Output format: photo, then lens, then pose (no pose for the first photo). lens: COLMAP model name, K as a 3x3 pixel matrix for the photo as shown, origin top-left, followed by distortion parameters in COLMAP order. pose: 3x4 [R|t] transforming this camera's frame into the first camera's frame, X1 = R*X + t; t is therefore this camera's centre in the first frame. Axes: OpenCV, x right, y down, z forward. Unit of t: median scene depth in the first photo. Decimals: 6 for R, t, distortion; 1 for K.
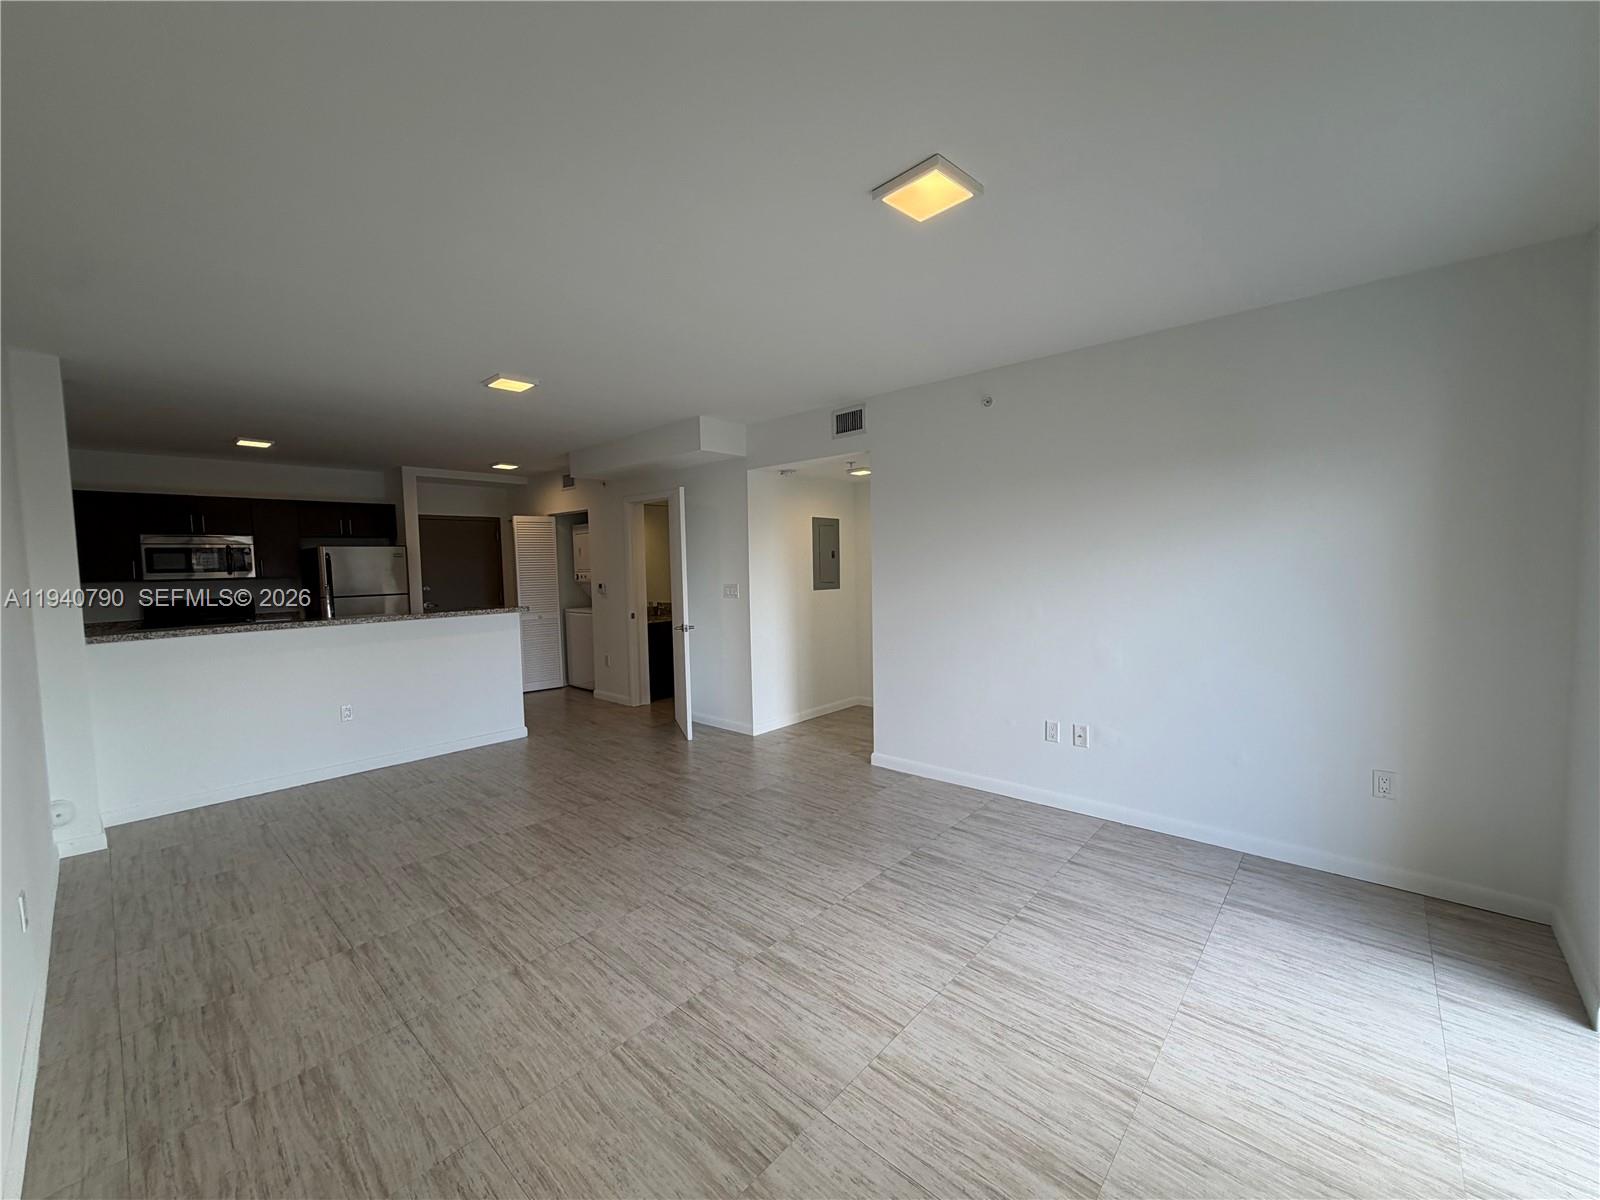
lens RADIAL K [[636.2, 0, 796.2], [0, 636.2, 602.4], [0, 0, 1]] dist [0.000914, -0.000167]
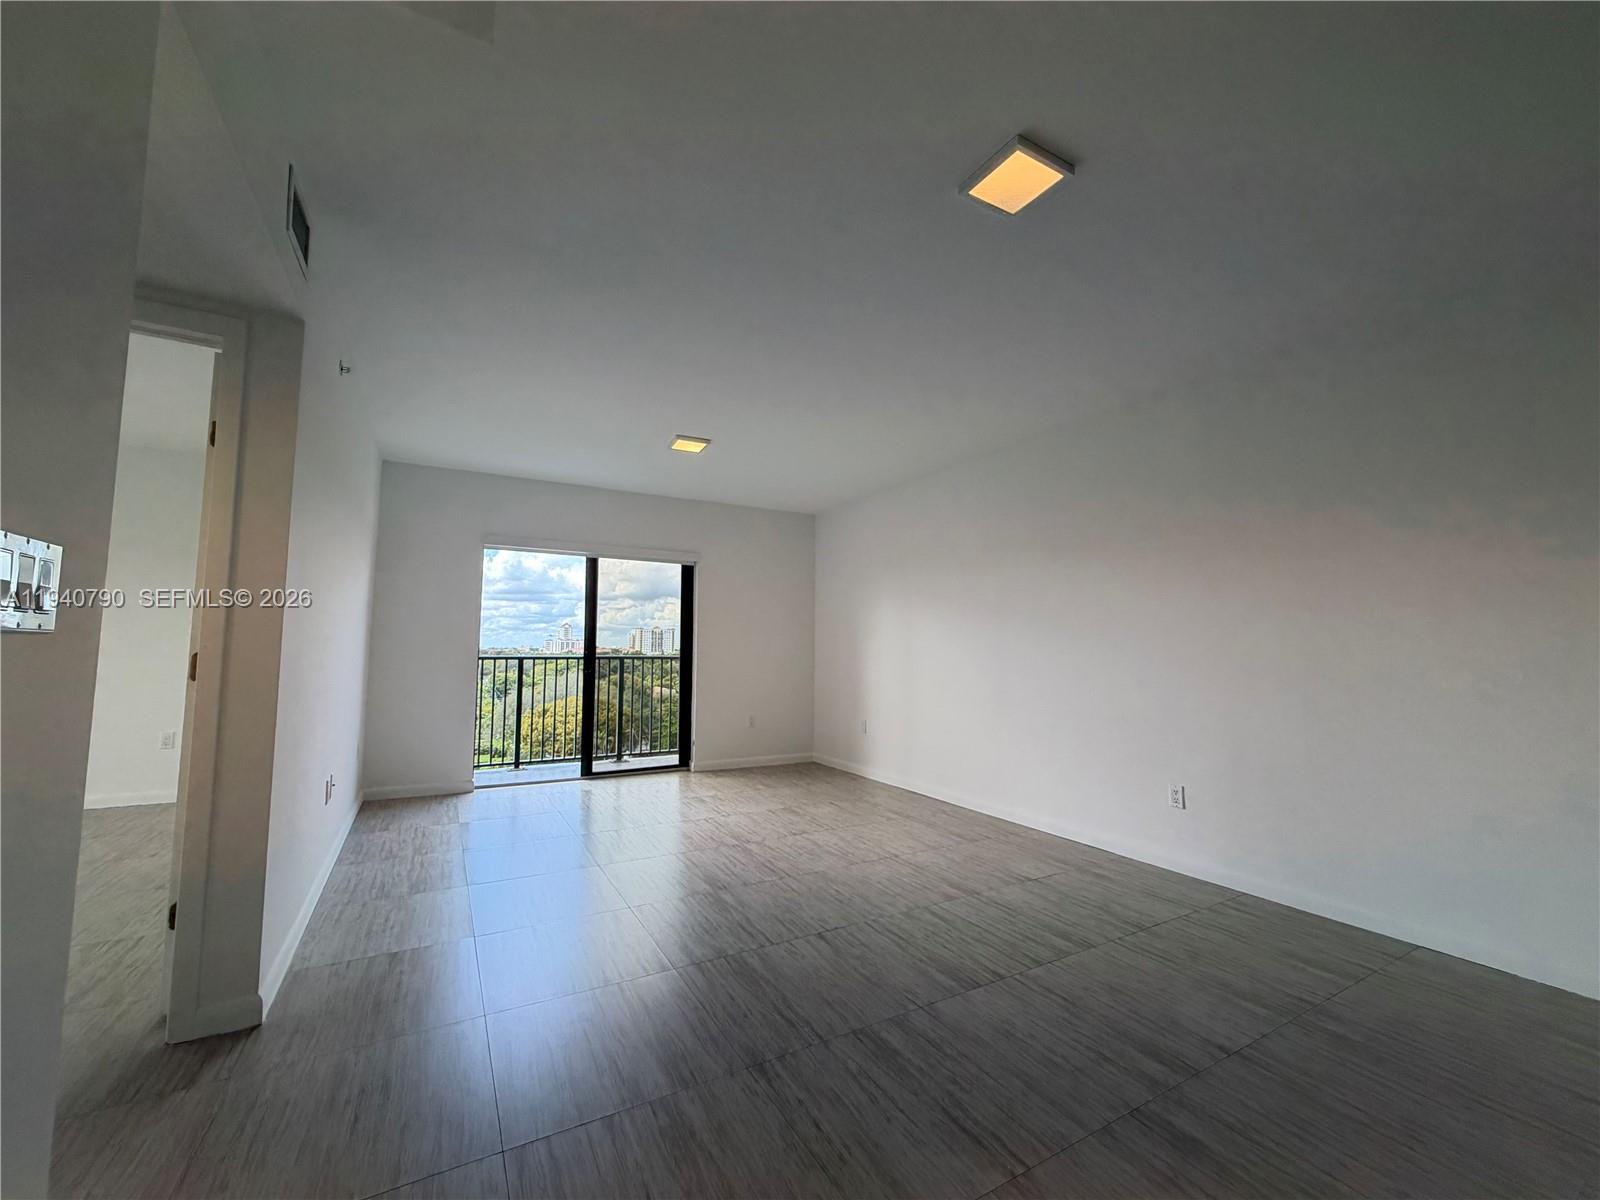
lens RADIAL K [[636.2, 0, 796.2], [0, 636.2, 602.4], [0, 0, 1]] dist [0.000914, -0.000167]
pose [[-0.947814, 0.034584, 0.316942, -0.568803], [0.031451, 0.999393, -0.014995, -0.017033], [-0.317268, -0.004244, -0.948326, 2.007286]]
